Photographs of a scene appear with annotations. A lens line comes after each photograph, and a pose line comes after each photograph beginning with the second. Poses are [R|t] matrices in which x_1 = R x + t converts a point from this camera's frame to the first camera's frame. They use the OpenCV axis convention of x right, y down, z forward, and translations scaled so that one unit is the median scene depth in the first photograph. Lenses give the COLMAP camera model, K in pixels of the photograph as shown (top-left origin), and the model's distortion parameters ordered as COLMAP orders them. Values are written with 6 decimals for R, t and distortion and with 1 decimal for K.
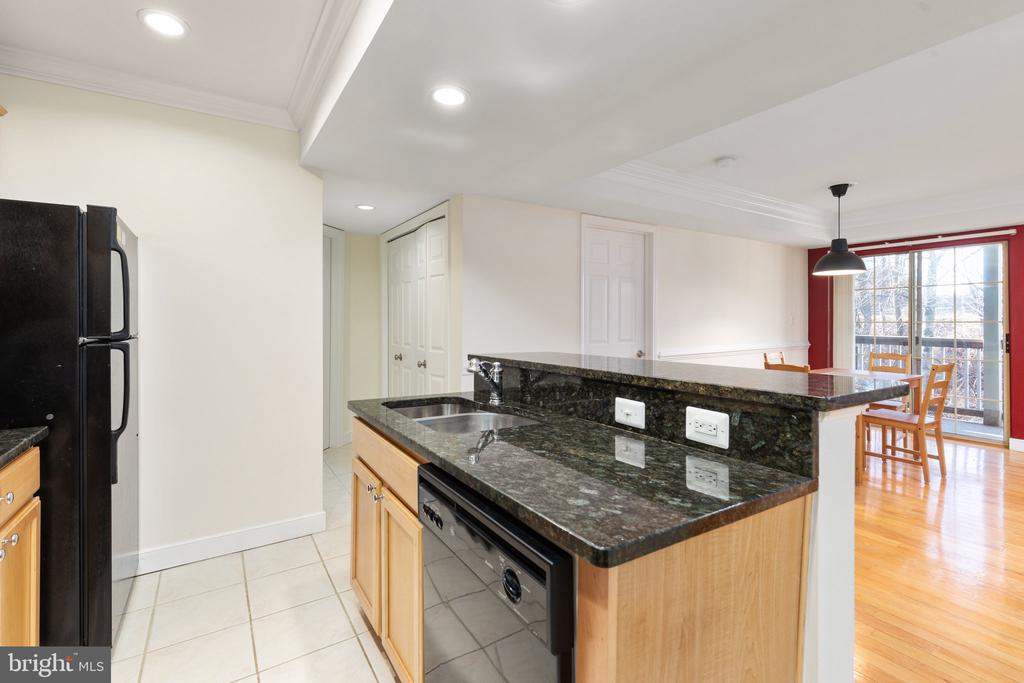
lens RADIAL K [[459.8, 0, 512.7], [0, 459.8, 318.9], [0, 0, 1]] dist [0.002682, -0.000047]
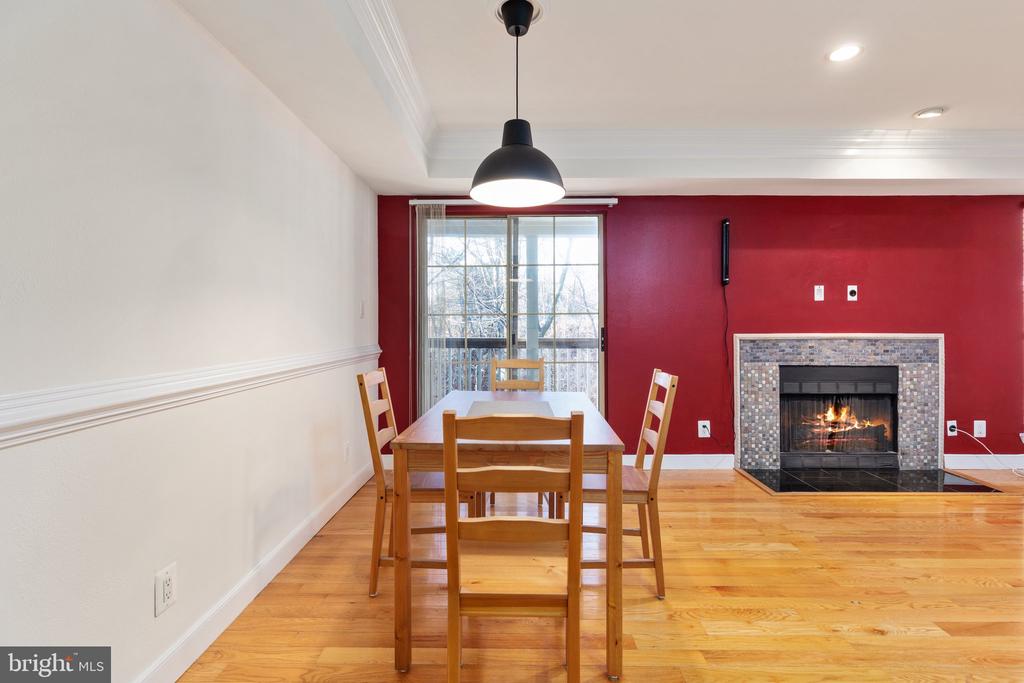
lens RADIAL K [[485.2, 0, 514.3], [0, 485.2, 330.6], [0, 0, 1]] dist [-0.009396, -0.000418]
pose [[0.542749, -0.002307, 0.839892, 0.268409], [-0.001231, 0.999993, 0.003543, 0.035391], [-0.839894, -0.002957, 0.542743, 0.676537]]
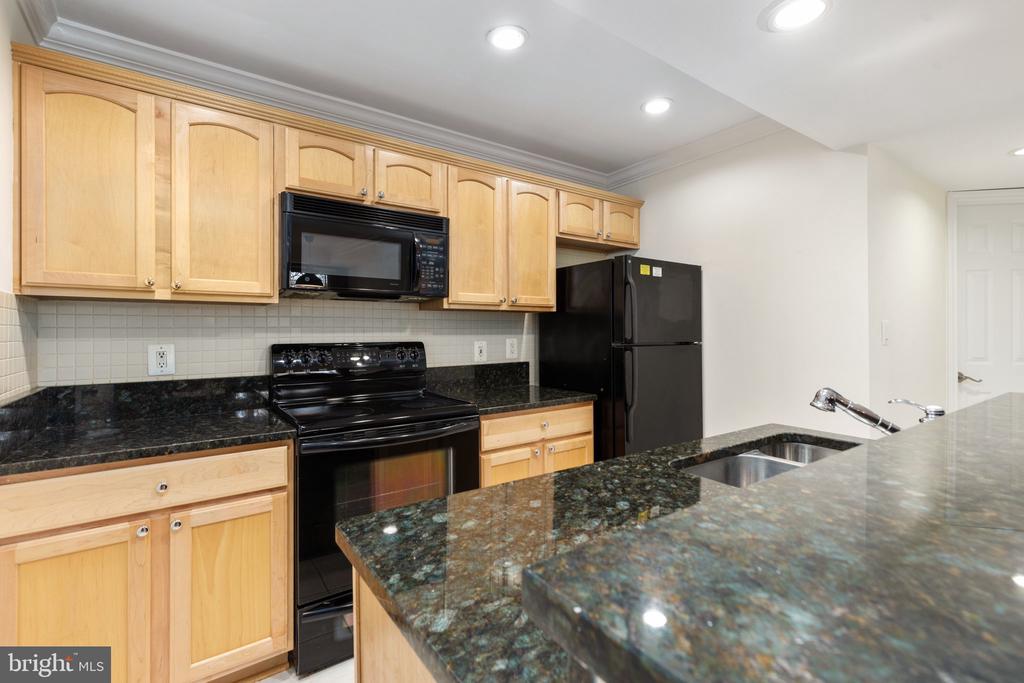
lens RADIAL K [[459.8, 0, 508.5], [0, 459.8, 334.9], [0, 0, 1]] dist [0.002682, -0.000047]
pose [[0.052370, 0.004791, -0.998616, 0.223139], [0.007214, 0.999961, 0.005175, 0.001923], [0.998602, -0.007475, 0.052334, 0.218769]]
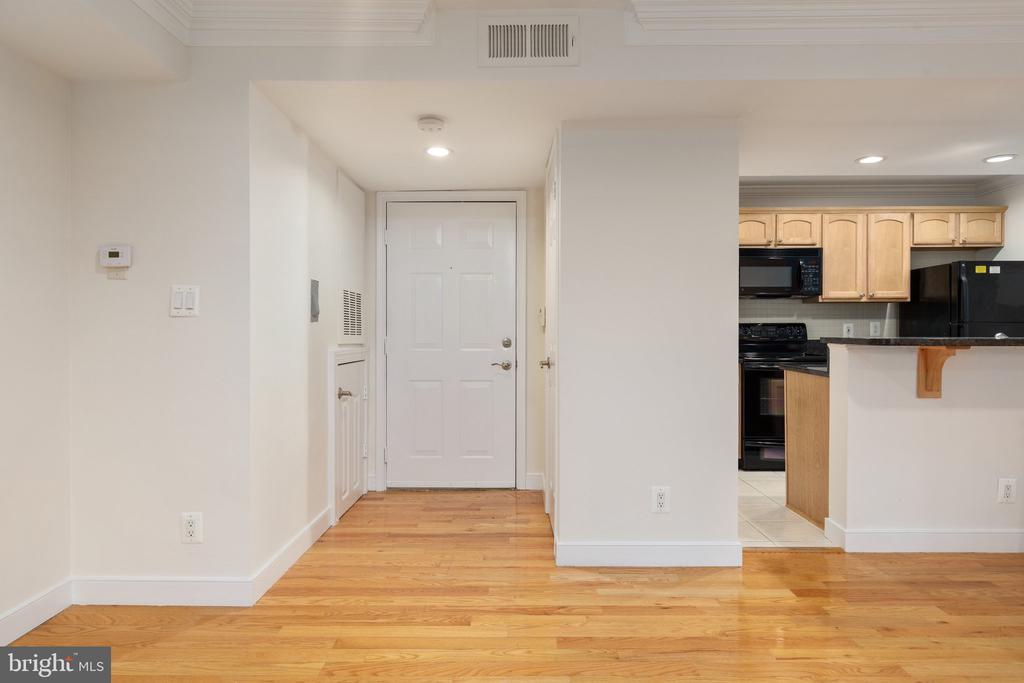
lens RADIAL K [[606.2, 0, 515.4], [0, 606.2, 340.7], [0, 0, 1]] dist [-0.000518, 0.002692]
pose [[-0.545640, 0.010168, -0.837958, 0.985912], [0.005832, 0.999948, 0.008336, 0.034865], [0.837999, -0.000339, -0.545671, 0.319449]]
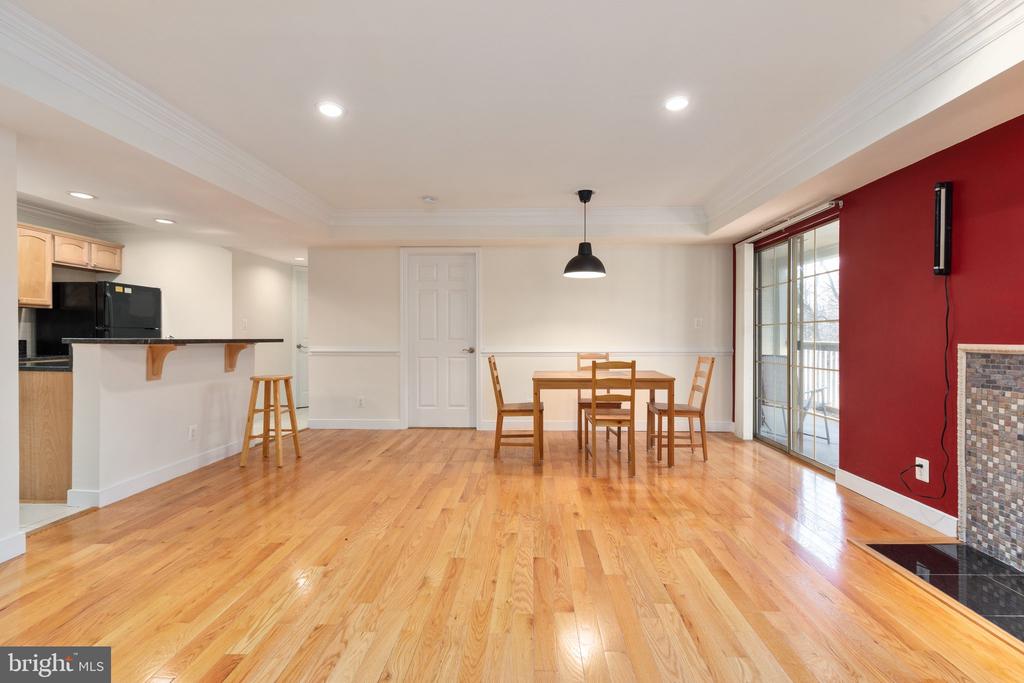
lens RADIAL K [[459.8, 0, 517.0], [0, 459.8, 340.6], [0, 0, 1]] dist [0.002682, -0.000047]
pose [[0.825564, 0.007779, -0.564255, 1.076108], [-0.001111, 0.999925, 0.012160, 0.033427], [0.564308, -0.009412, 0.825511, 0.044317]]
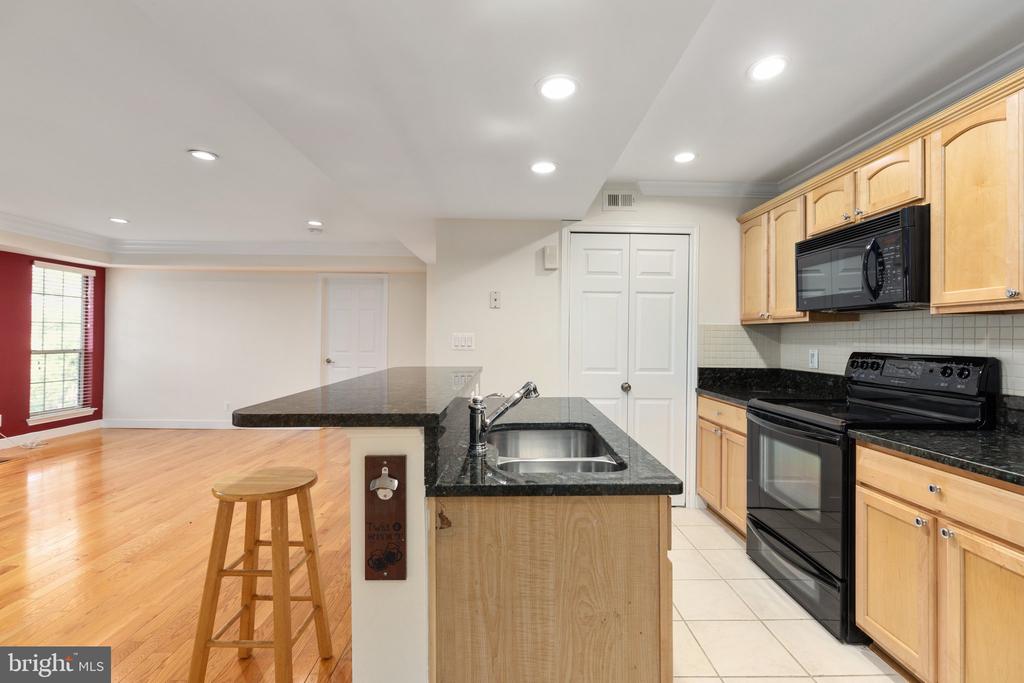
lens RADIAL K [[459.8, 0, 509.9], [0, 459.8, 337.4], [0, 0, 1]] dist [0.002682, -0.000047]
pose [[-0.849849, -0.006724, 0.526983, -0.216719], [-0.010018, 0.999944, -0.003397, 0.000009], [-0.526930, -0.008166, -0.849869, 0.750578]]
